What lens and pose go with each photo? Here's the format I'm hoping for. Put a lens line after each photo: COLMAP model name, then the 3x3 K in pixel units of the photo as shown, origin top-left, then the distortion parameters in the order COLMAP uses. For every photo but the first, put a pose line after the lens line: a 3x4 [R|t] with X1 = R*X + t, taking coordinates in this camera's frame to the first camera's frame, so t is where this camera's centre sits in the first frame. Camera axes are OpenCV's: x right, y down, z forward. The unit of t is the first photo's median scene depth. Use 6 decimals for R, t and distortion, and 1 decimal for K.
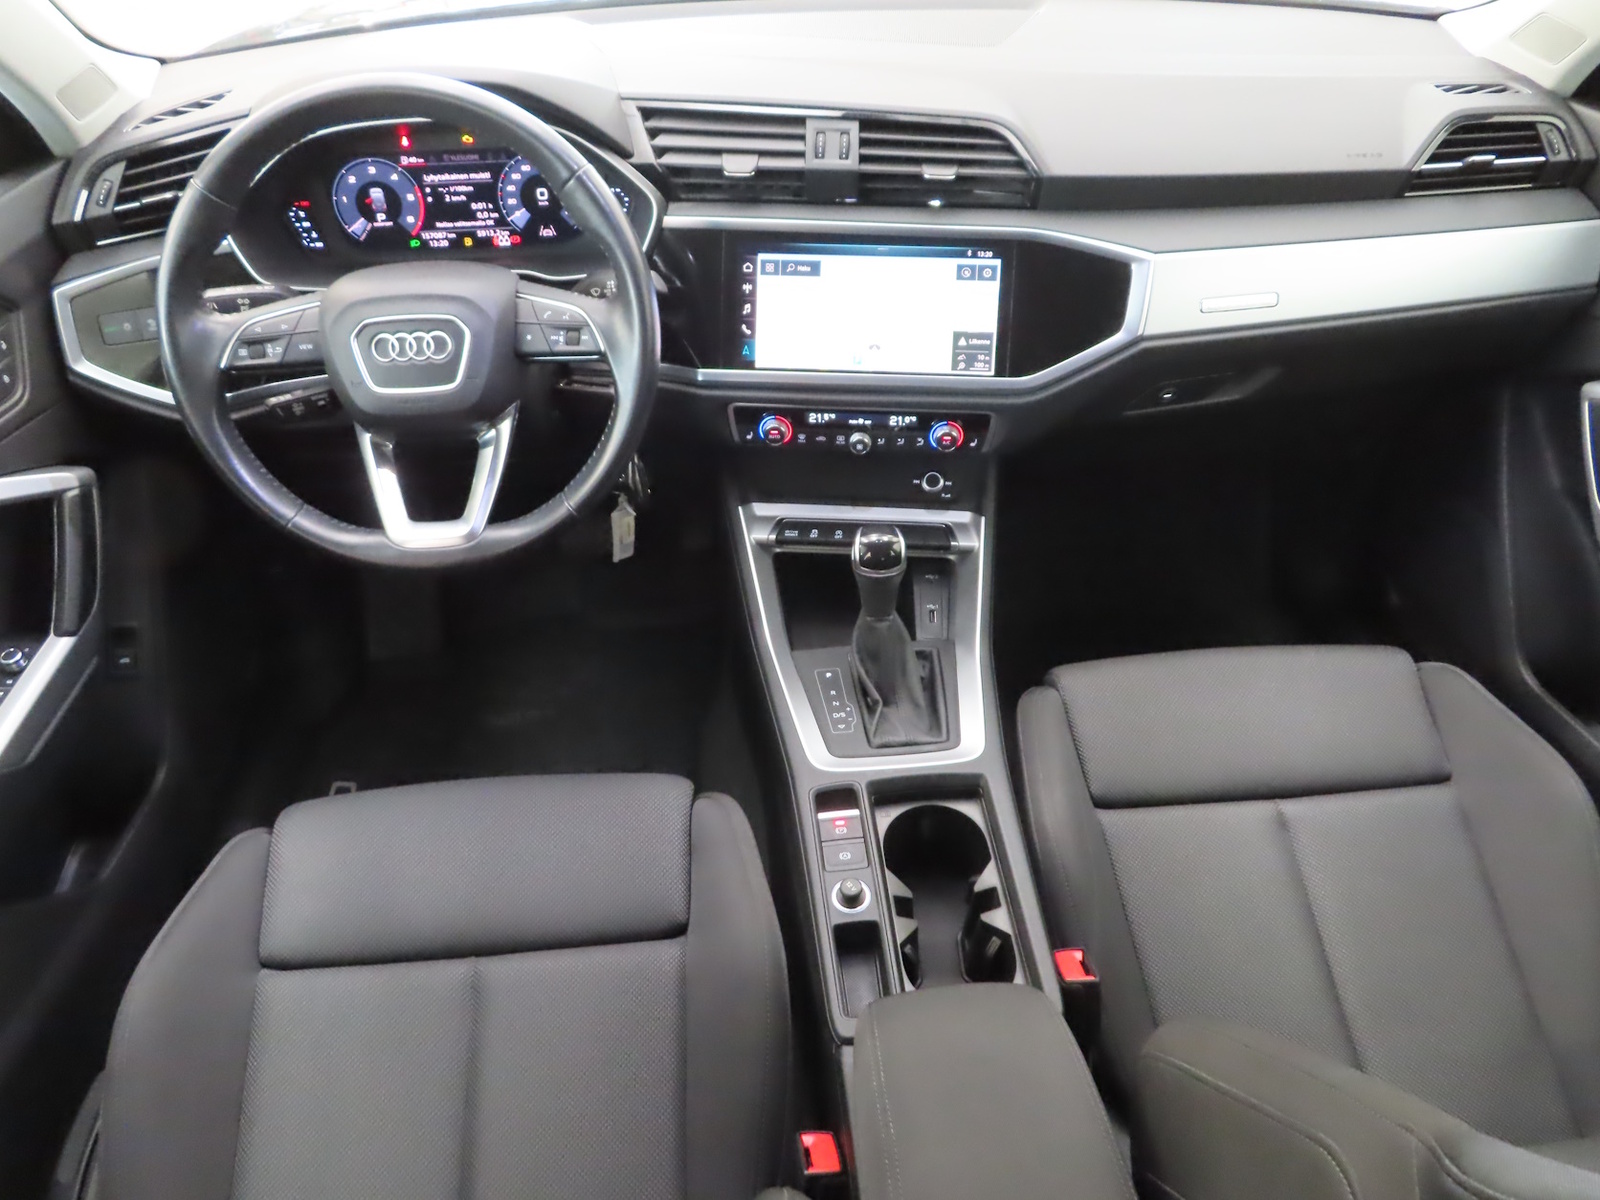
lens RADIAL K [[1152.8, 0, 797.0], [0, 1152.8, 598.5], [0, 0, 1]] dist [-0.008089, 0.007122]
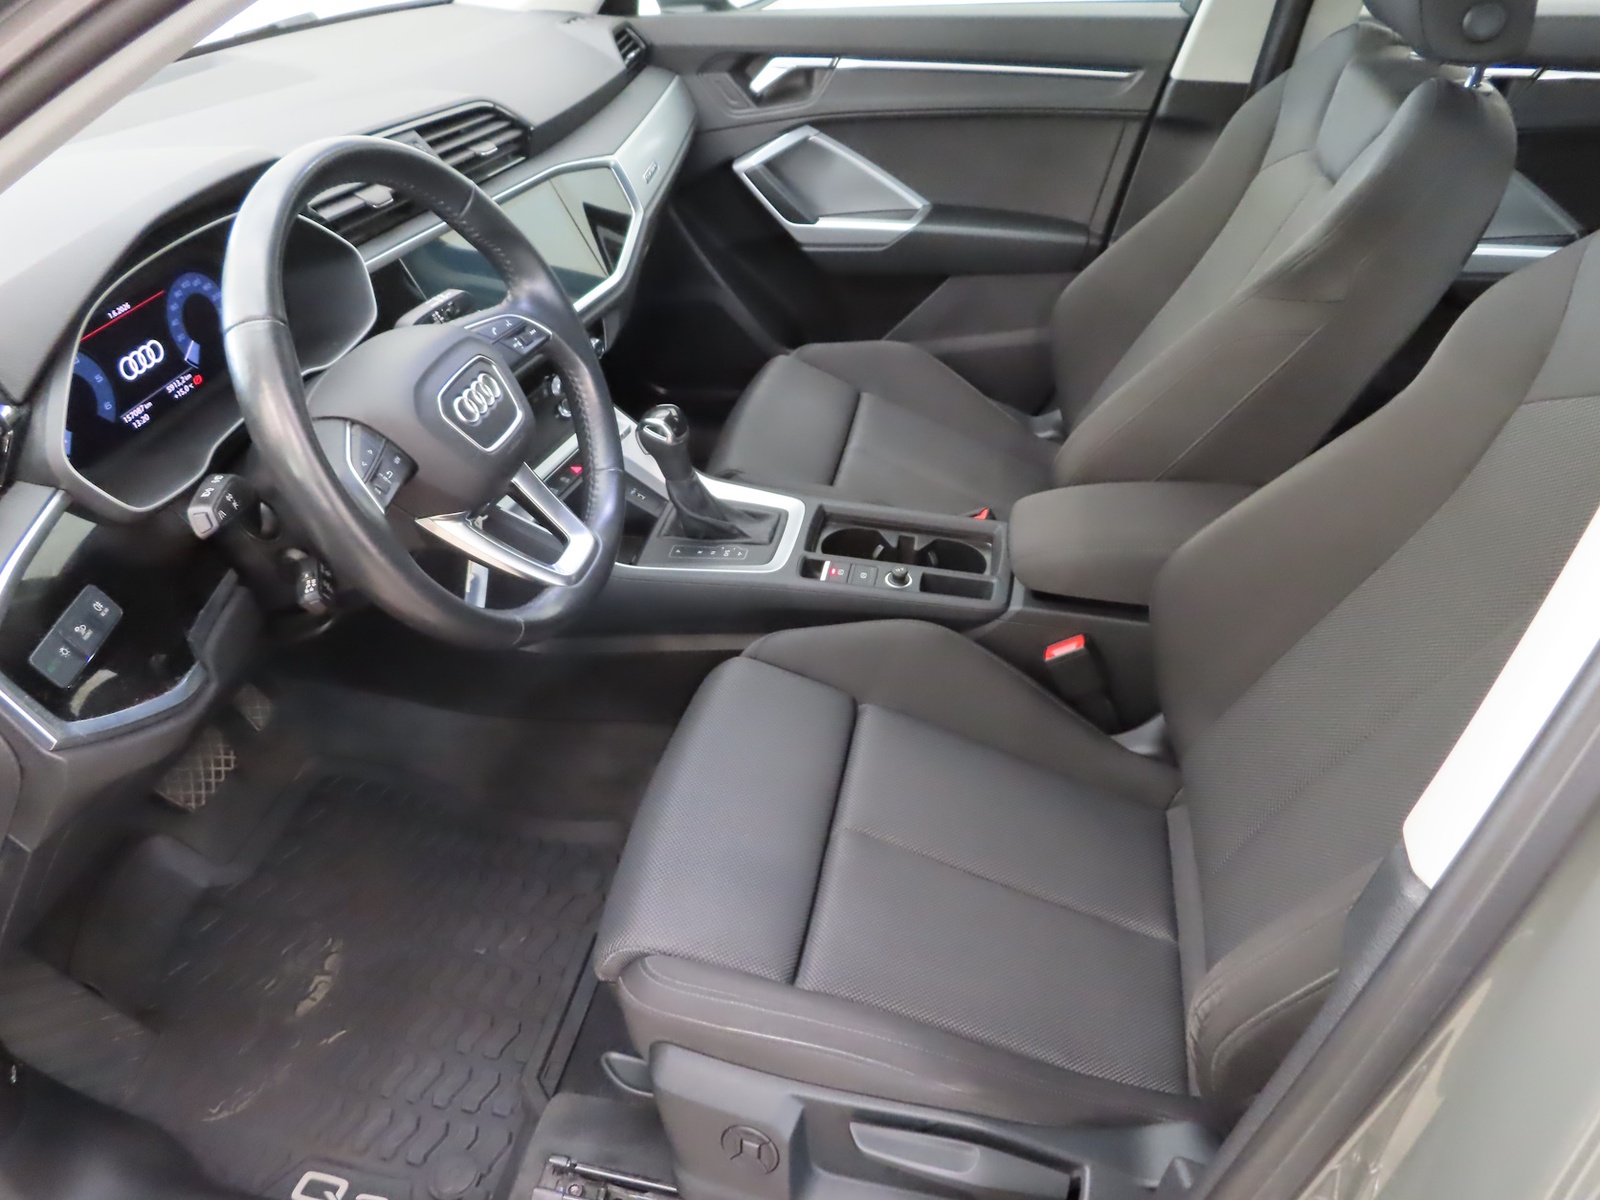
lens RADIAL K [[1152.8, 0, 797.0], [0, 1152.8, 598.5], [0, 0, 1]] dist [-0.008089, 0.007122]
pose [[0.281492, -0.564094, 0.776247, -0.959131], [0.622427, 0.723023, 0.299704, -0.192017], [-0.730306, 0.398793, 0.554633, 0.298317]]
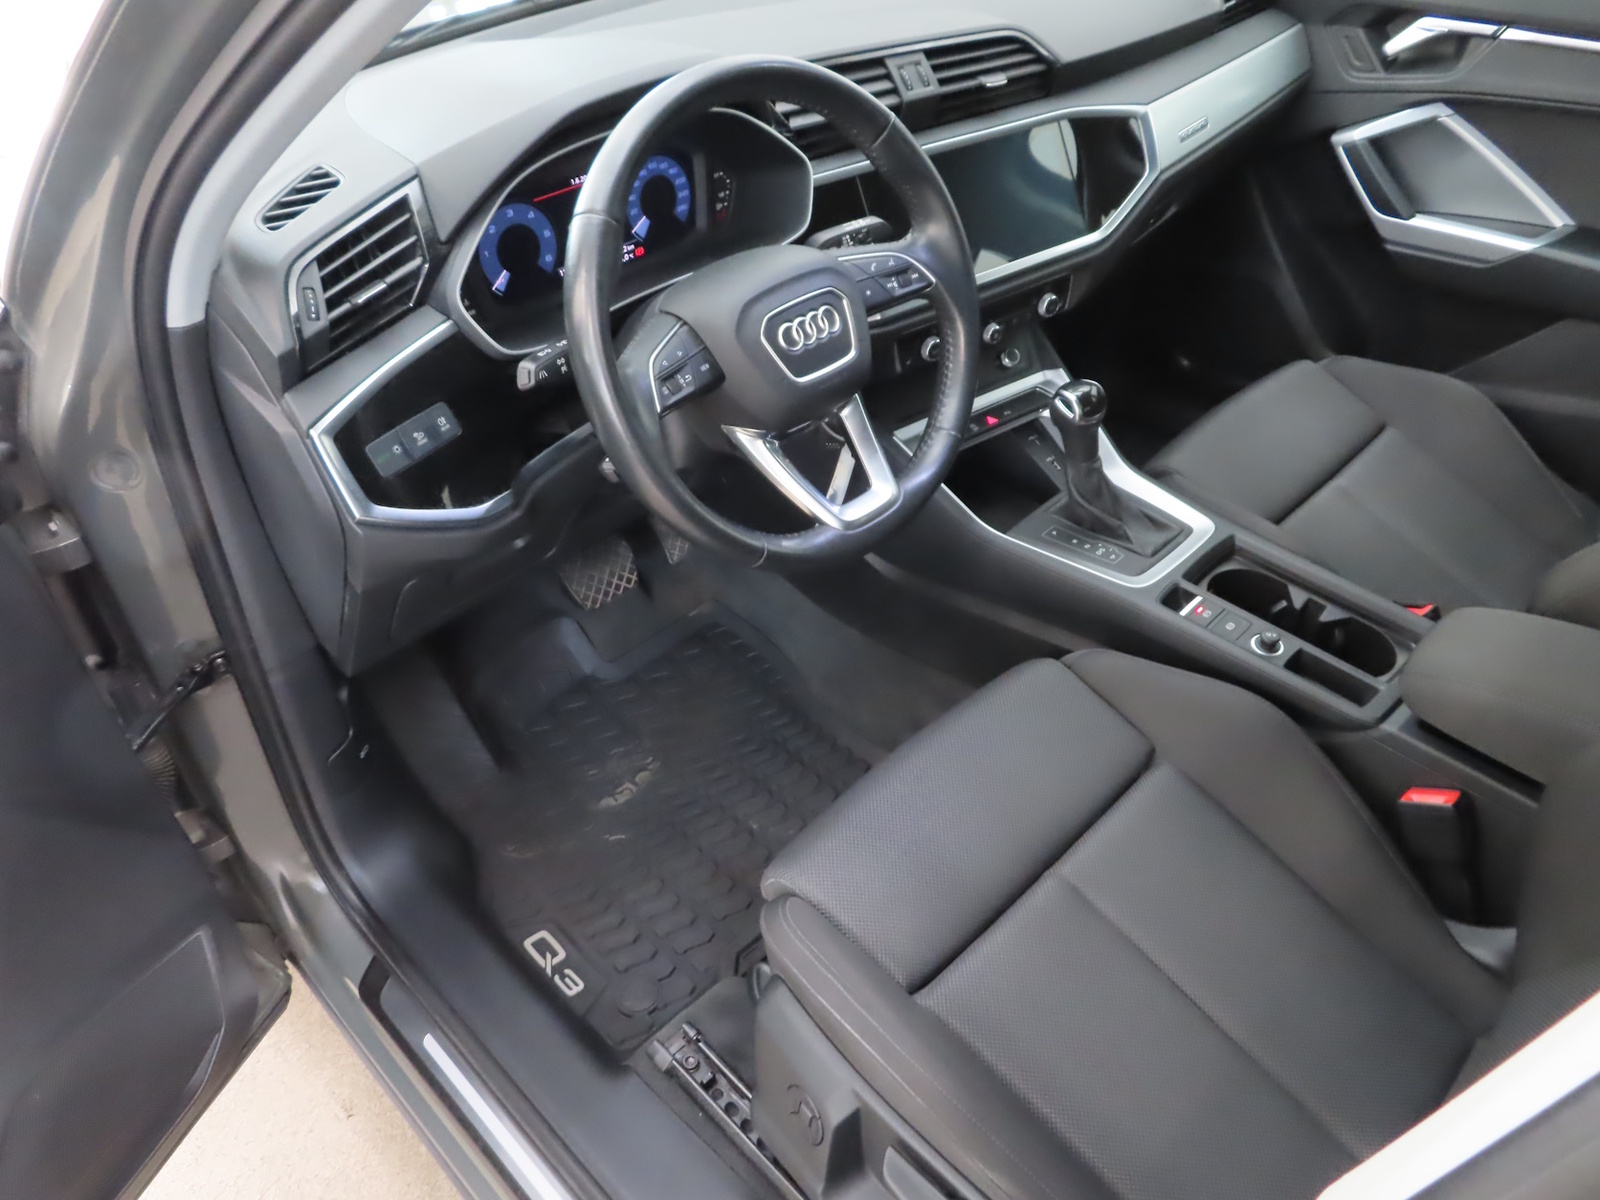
lens RADIAL K [[1152.8, 0, 797.0], [0, 1152.8, 598.5], [0, 0, 1]] dist [-0.008089, 0.007122]
pose [[0.775393, -0.414470, 0.476424, -0.791705], [0.425665, 0.900345, 0.090484, -0.091577], [-0.466449, 0.132636, 0.874547, 0.155239]]
